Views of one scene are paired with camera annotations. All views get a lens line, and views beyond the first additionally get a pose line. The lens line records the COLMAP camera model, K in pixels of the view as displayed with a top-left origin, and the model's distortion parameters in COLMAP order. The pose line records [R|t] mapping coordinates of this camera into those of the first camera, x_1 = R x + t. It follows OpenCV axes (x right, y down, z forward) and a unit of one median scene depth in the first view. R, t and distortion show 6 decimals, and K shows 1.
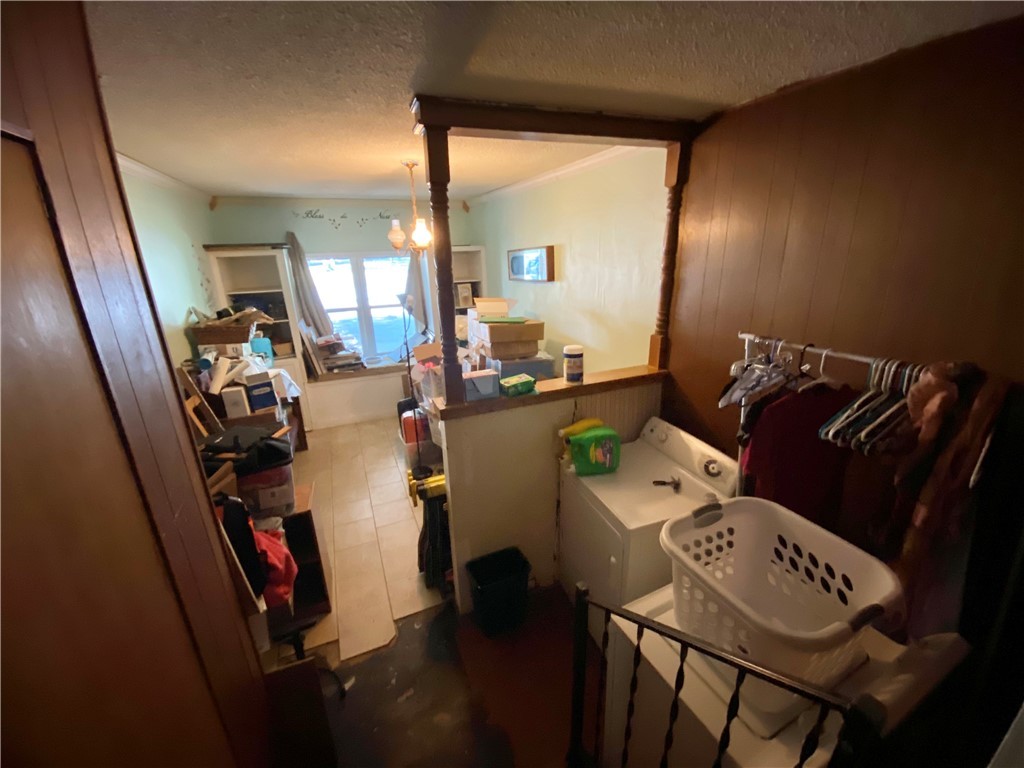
lens RADIAL K [[398.8, 0, 512.0], [0, 398.8, 384.0], [0, 0, 1]] dist [0.000999, 0.000018]
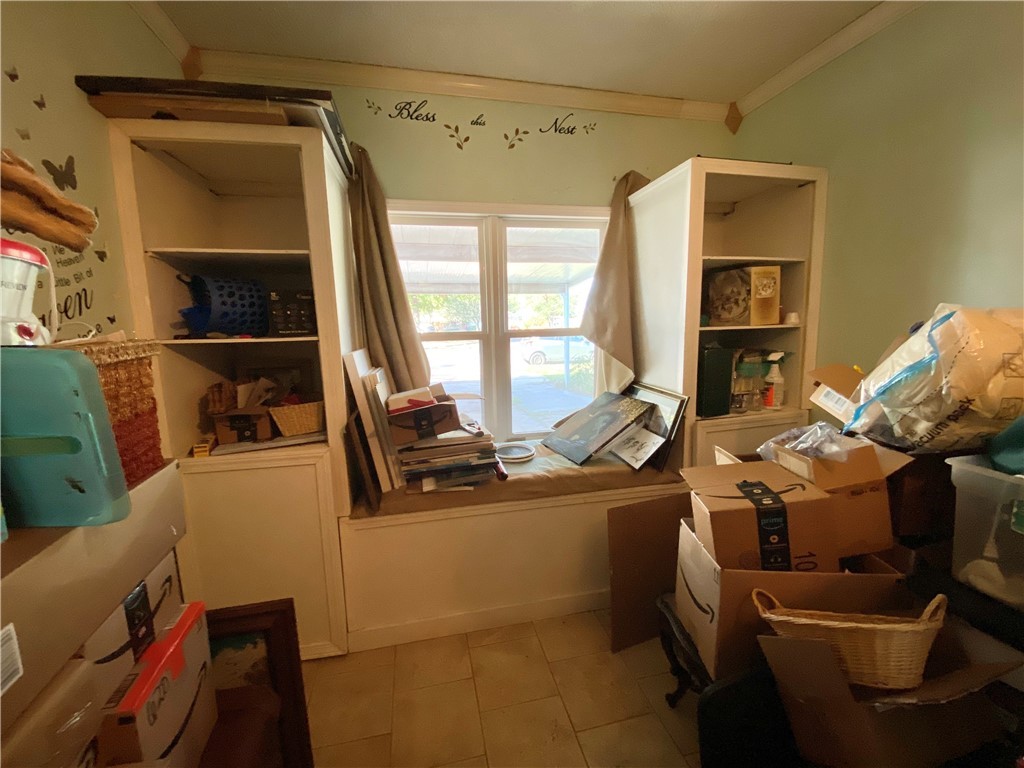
lens RADIAL K [[398.8, 0, 512.0], [0, 398.8, 384.0], [0, 0, 1]] dist [0.000999, 0.000018]
pose [[0.983319, 0.024198, -0.180271, -0.303221], [-0.056711, 0.982492, -0.177461, -0.062285], [0.172821, 0.184725, 0.967476, 0.645004]]
